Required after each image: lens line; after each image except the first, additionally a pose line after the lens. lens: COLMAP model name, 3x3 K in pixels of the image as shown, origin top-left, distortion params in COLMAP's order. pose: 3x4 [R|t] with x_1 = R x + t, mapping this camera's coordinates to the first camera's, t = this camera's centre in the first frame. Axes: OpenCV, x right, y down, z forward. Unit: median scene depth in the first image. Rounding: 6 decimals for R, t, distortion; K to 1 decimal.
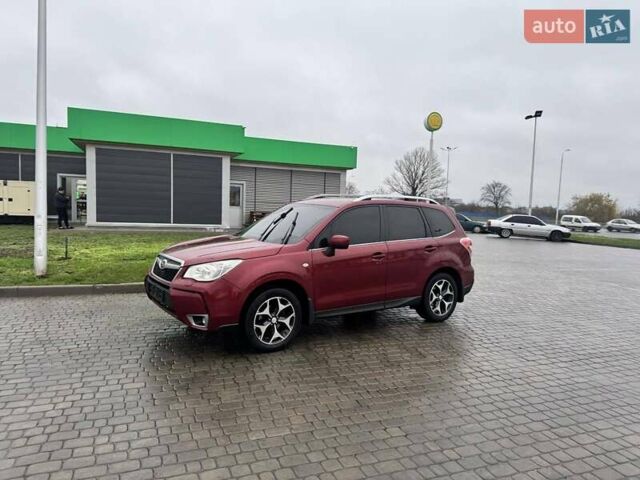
lens RADIAL K [[471.3, 0, 320.0], [0, 471.3, 240.7], [0, 0, 1]] dist [0.030962, -0.005218]
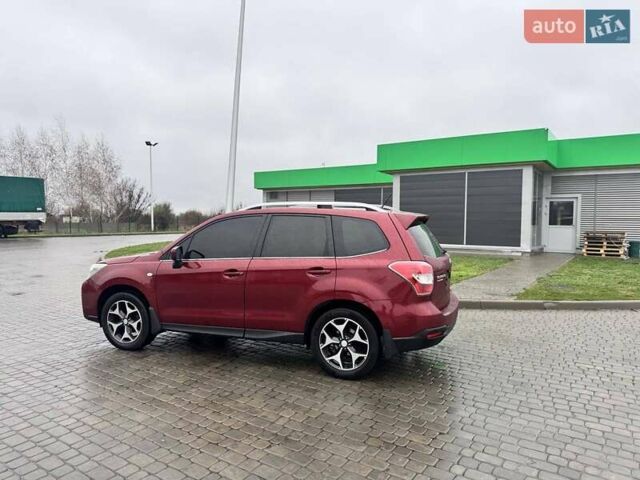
lens RADIAL K [[471.3, 0, 319.9], [0, 471.3, 239.3], [0, 0, 1]] dist [0.030962, -0.005218]
pose [[0.525399, -0.000484, -0.850856, 0.836715], [-0.048676, 0.998345, -0.030625, -0.009920], [0.849463, 0.057506, 0.524505, 0.604446]]
